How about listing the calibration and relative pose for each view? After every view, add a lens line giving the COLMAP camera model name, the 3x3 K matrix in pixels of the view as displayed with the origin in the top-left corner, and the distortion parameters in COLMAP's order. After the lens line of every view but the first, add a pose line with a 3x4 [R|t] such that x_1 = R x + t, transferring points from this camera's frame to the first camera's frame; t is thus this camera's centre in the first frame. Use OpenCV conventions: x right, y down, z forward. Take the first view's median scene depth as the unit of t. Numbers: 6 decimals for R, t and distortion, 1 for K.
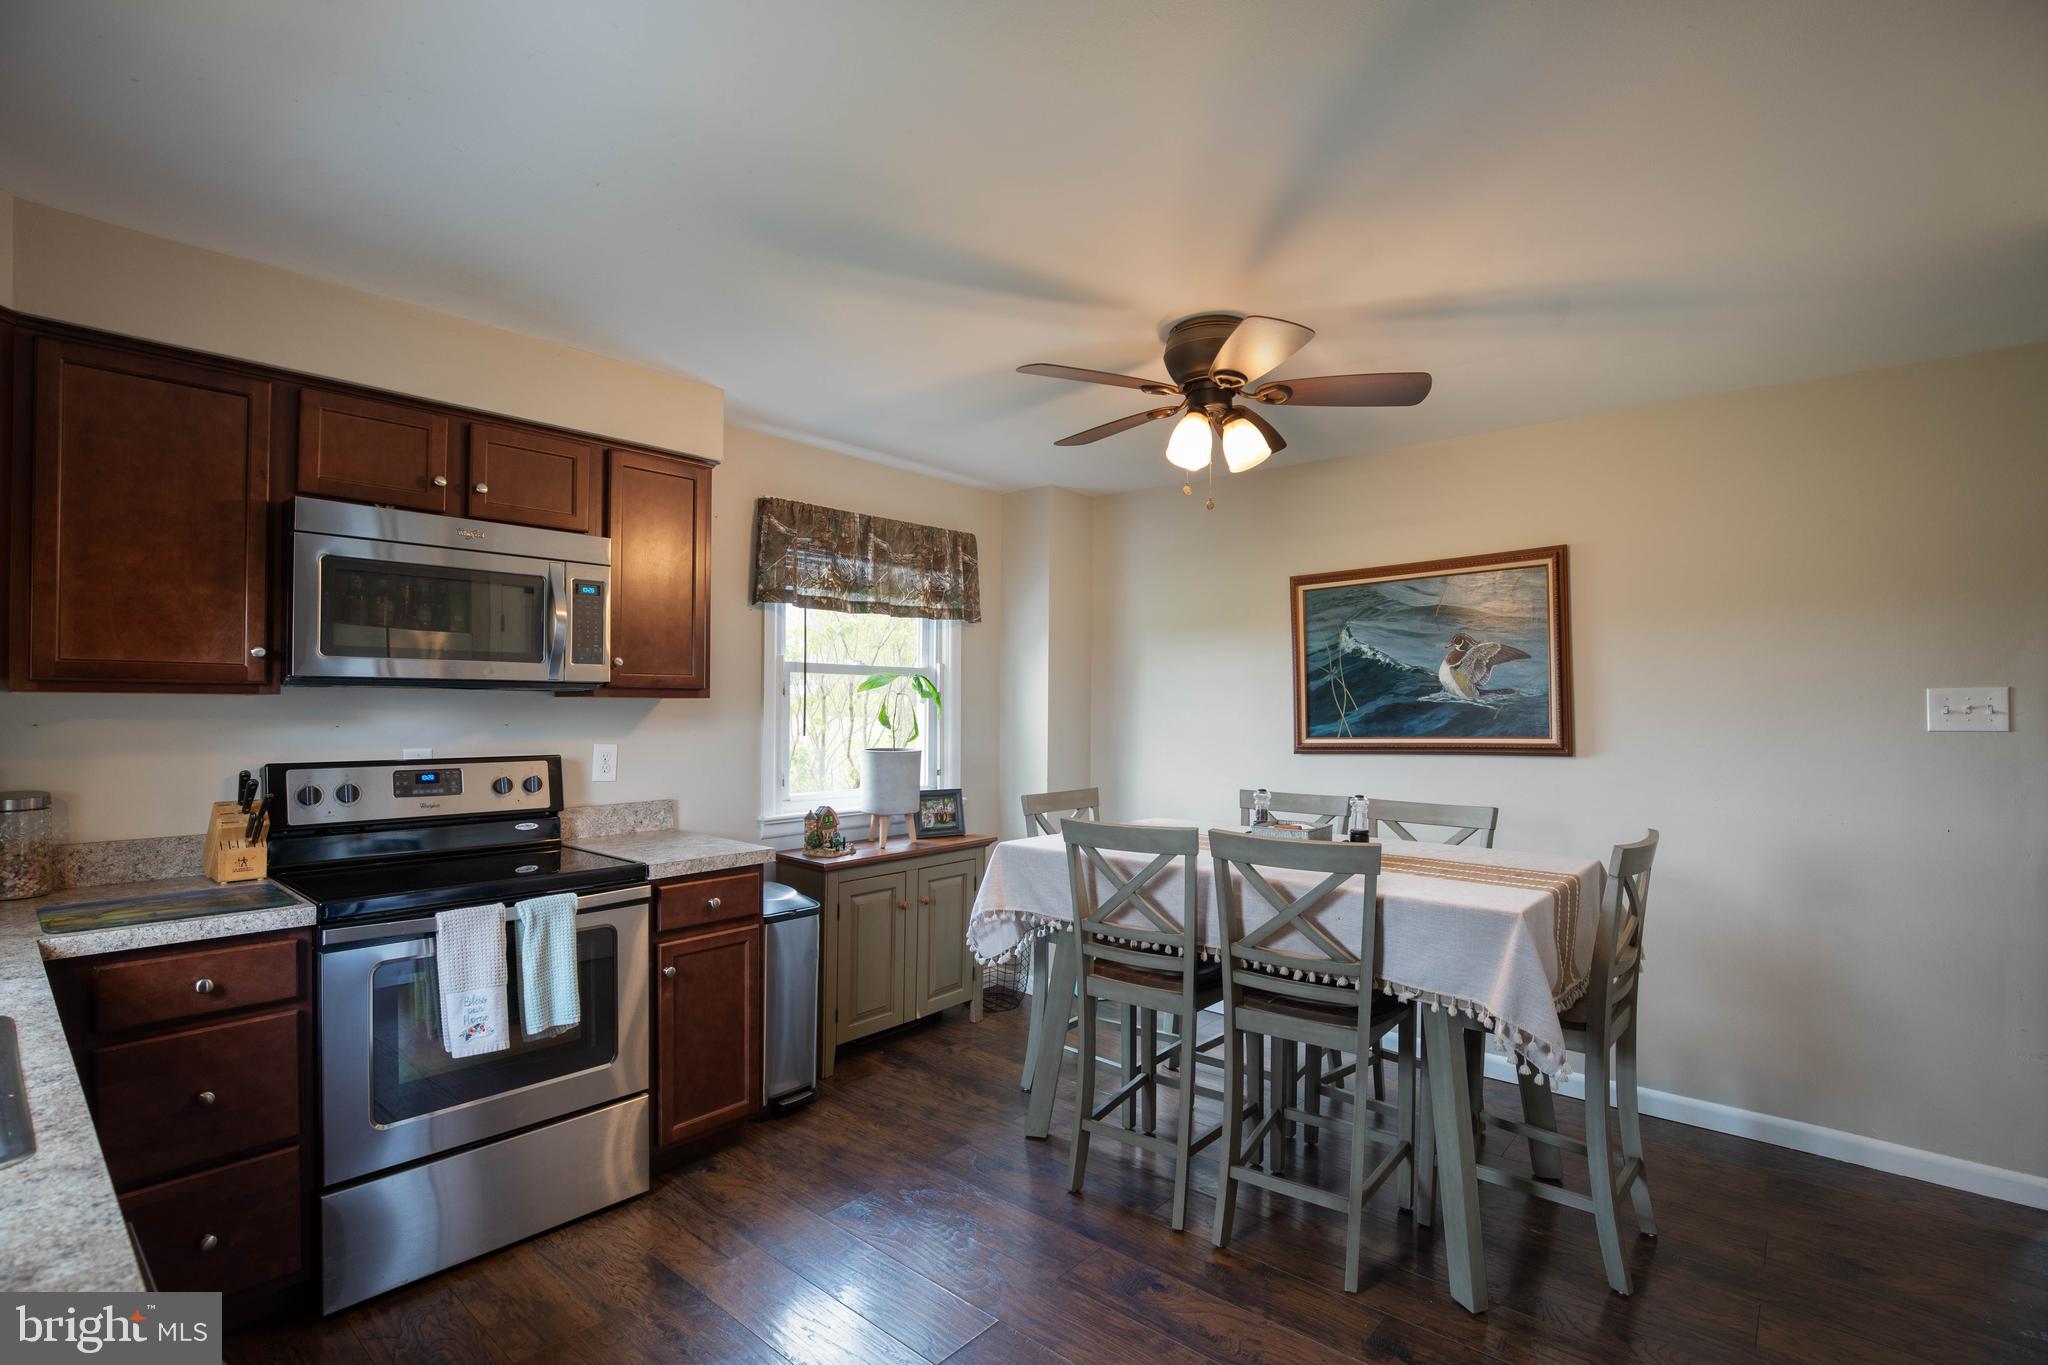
lens RADIAL K [[948.6, 0, 1019.4], [0, 948.6, 696.6], [0, 0, 1]] dist [-0.022768, 0.001076]
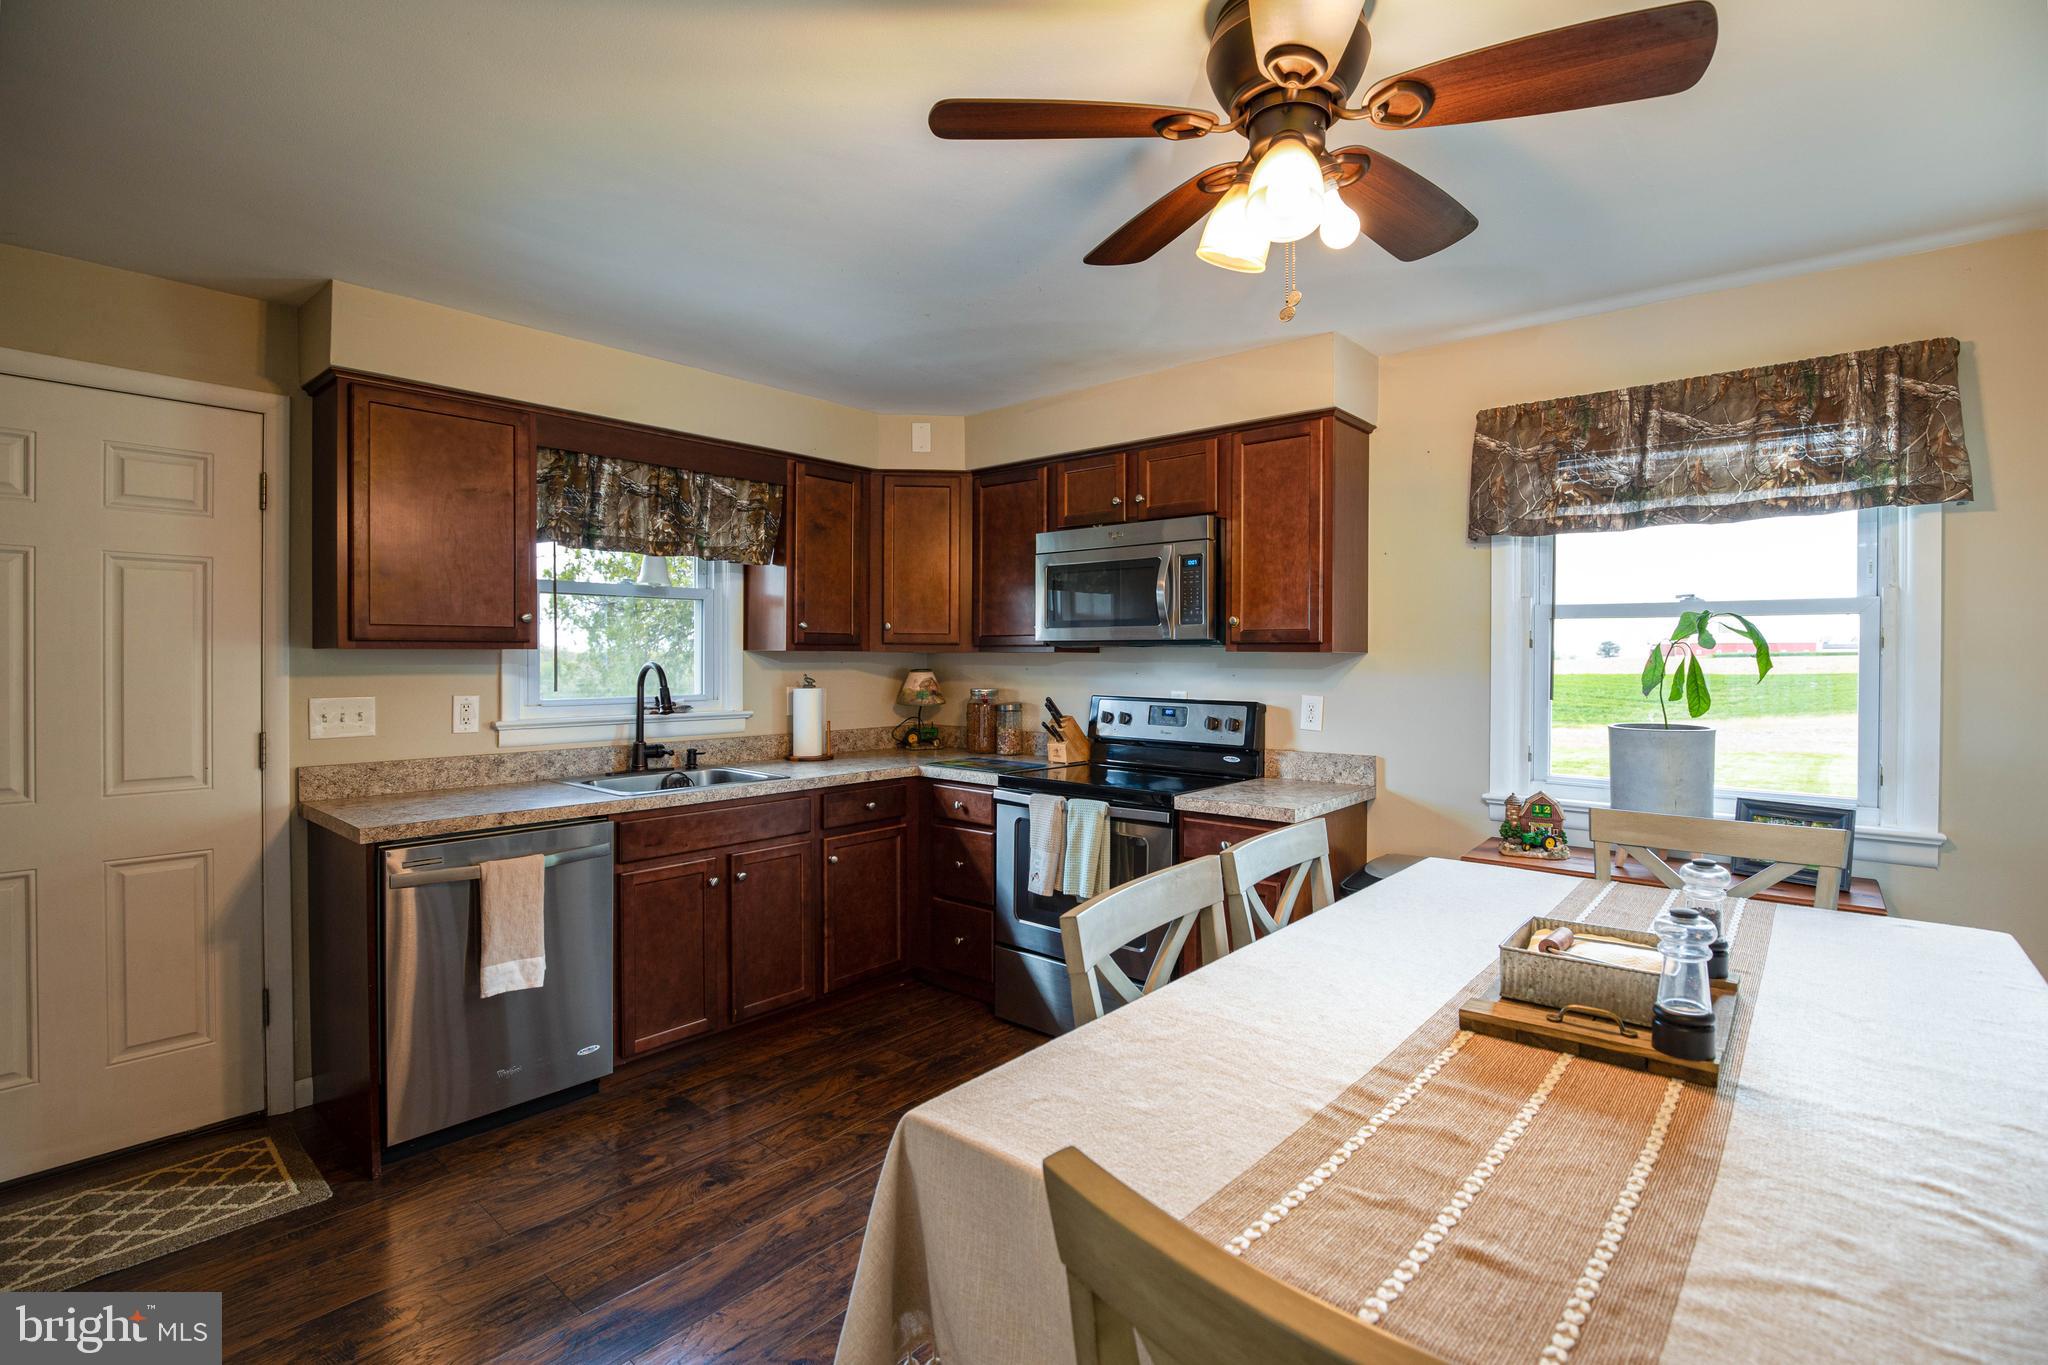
lens RADIAL K [[948.6, 0, 1019.8], [0, 948.6, 653.9], [0, 0, 1]] dist [-0.022768, 0.001076]
pose [[0.005268, -0.006171, -0.999967, 0.620386], [0.004636, 0.999970, -0.006146, 0.007660], [0.999975, -0.004603, 0.005296, 0.645593]]
